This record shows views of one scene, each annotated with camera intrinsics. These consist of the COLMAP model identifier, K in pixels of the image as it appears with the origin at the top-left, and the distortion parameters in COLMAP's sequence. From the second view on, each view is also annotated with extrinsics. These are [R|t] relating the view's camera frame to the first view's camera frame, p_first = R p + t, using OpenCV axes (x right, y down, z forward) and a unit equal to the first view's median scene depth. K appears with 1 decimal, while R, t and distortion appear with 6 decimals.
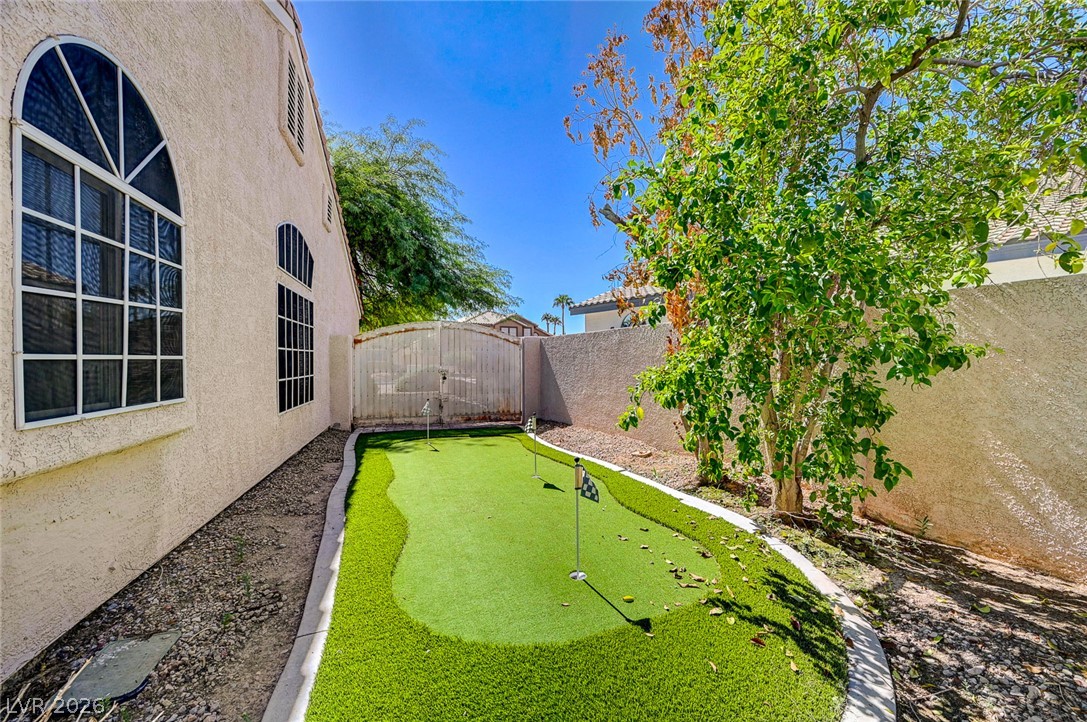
lens RADIAL K [[431.1, 0, 551.0], [0, 431.1, 363.6], [0, 0, 1]] dist [-0.001514, -0.000100]
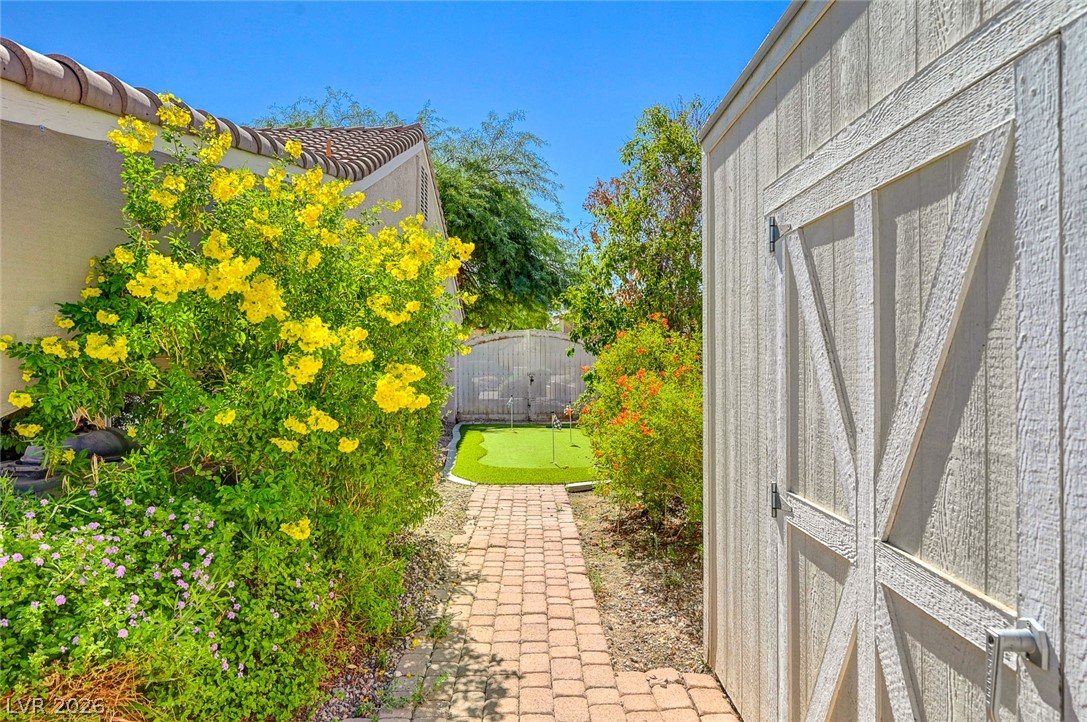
lens RADIAL K [[689.9, 0, 542.2], [0, 689.9, 359.9], [0, 0, 1]] dist [0.001044, 0.000035]
pose [[0.955378, -0.002477, -0.295376, 0.248975], [-0.001068, 0.999929, -0.011838, 0.001707], [0.295385, 0.011625, 0.955308, -0.571963]]
